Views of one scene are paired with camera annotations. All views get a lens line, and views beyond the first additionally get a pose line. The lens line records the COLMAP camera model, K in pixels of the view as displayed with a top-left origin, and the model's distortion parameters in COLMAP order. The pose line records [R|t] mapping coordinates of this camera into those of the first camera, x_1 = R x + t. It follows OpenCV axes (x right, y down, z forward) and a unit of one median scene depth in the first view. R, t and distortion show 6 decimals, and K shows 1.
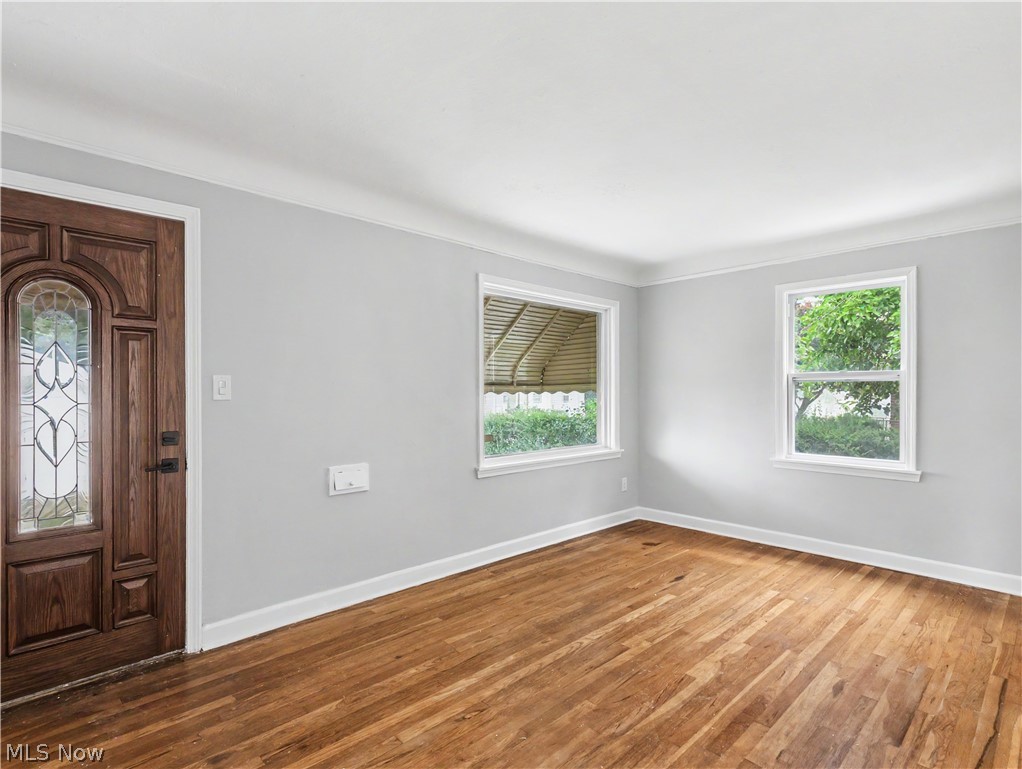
lens RADIAL K [[523.2, 0, 513.7], [0, 523.2, 395.6], [0, 0, 1]] dist [0.012760, -0.001598]
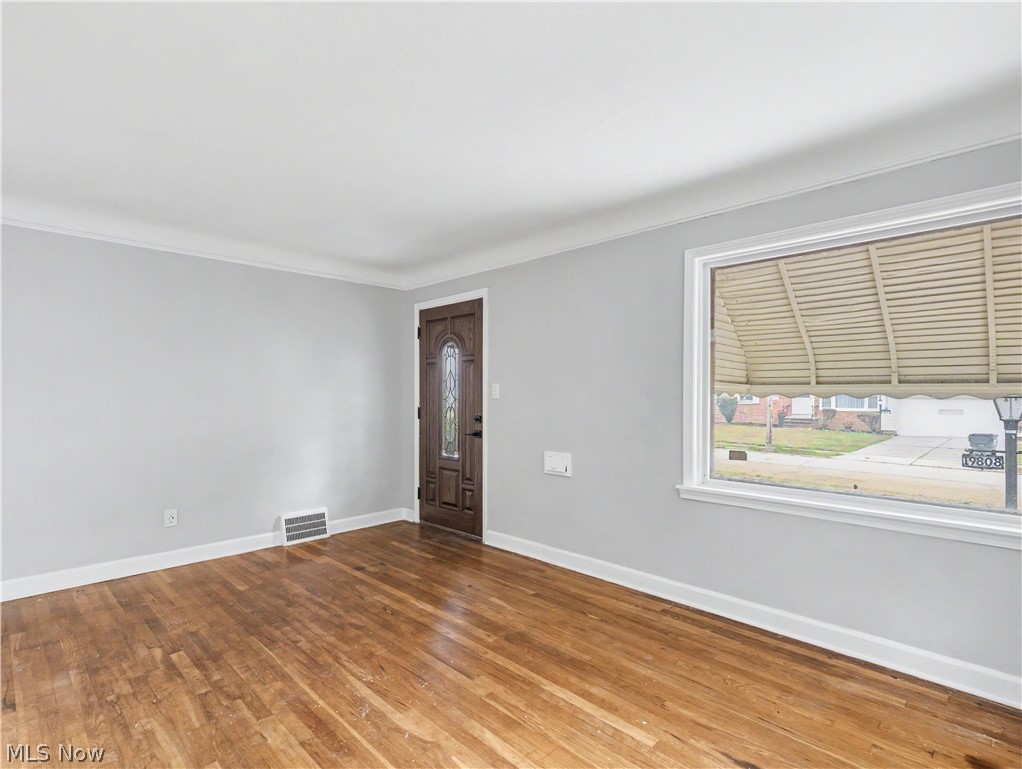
lens RADIAL K [[523.2, 0, 513.7], [0, 523.2, 395.6], [0, 0, 1]] dist [0.012760, -0.001598]
pose [[0.017386, 0.003846, -0.999841, 1.069254], [-0.007777, 0.999963, 0.003711, -0.006787], [0.999819, 0.007711, 0.017415, 1.008452]]
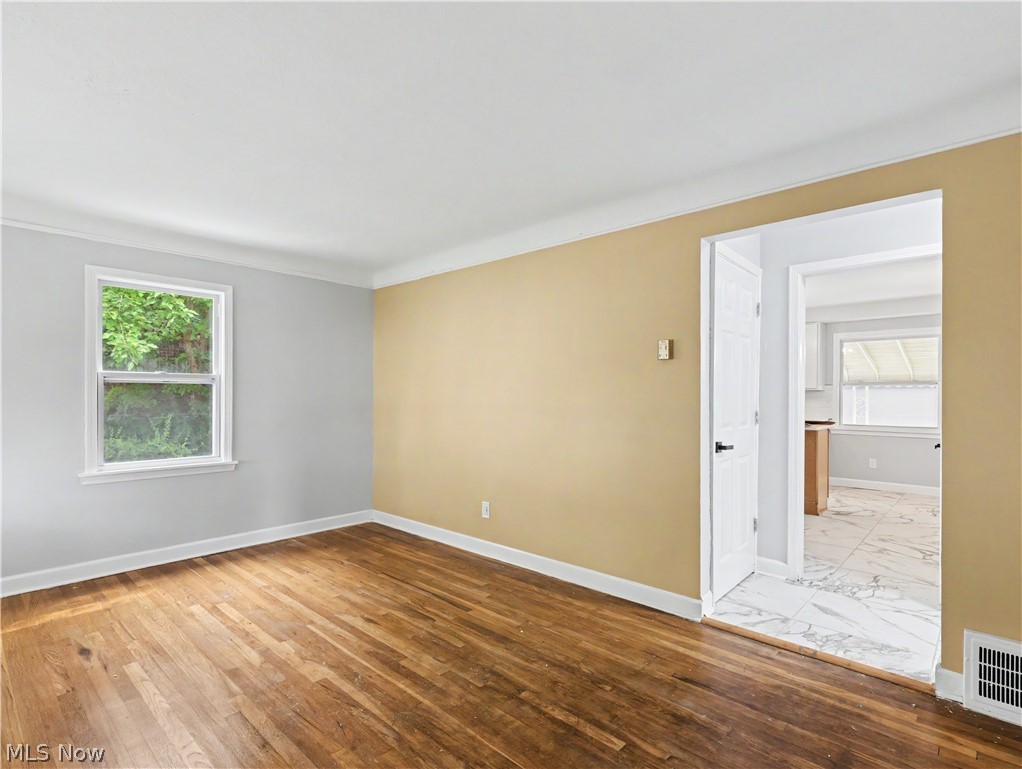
lens RADIAL K [[523.2, 0, 513.7], [0, 523.2, 395.6], [0, 0, 1]] dist [0.012760, -0.001598]
pose [[-0.056815, -0.004223, 0.998376, -0.582771], [0.005575, 0.999974, 0.004547, -0.004505], [-0.998369, 0.005824, -0.056790, 0.598316]]
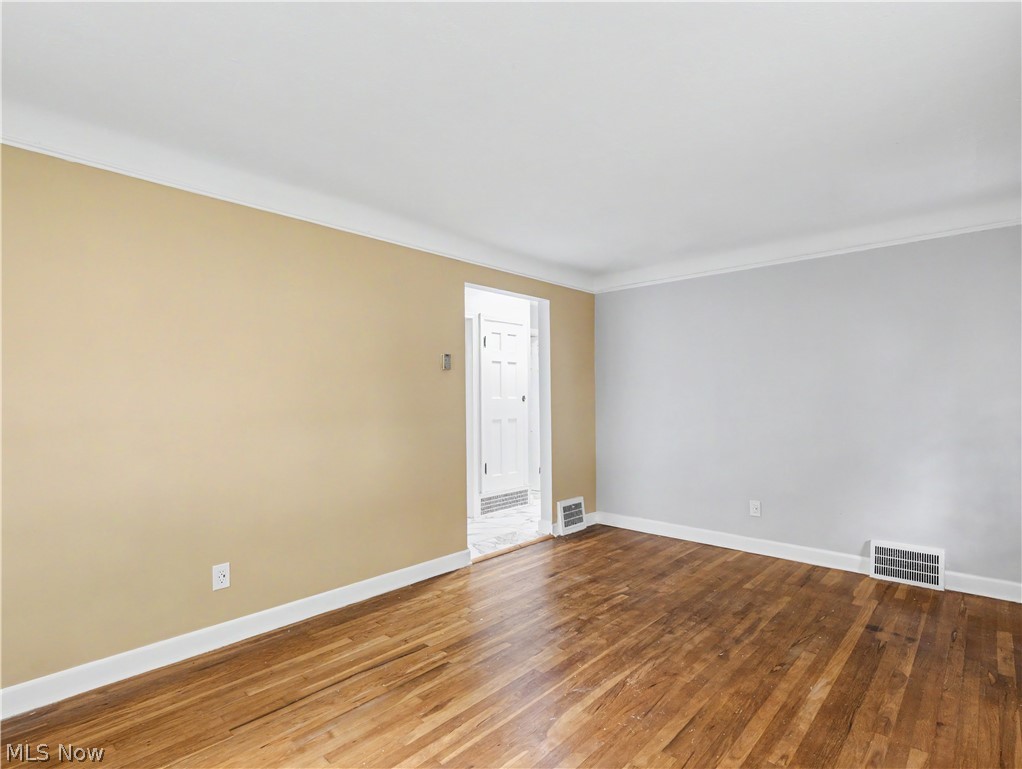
lens RADIAL K [[523.2, 0, 513.7], [0, 523.2, 395.6], [0, 0, 1]] dist [0.012760, -0.001598]
pose [[-0.997686, 0.003840, -0.067877, 0.452848], [0.003527, 0.999983, 0.004719, -0.012819], [0.067894, 0.004468, -0.997683, 1.637538]]
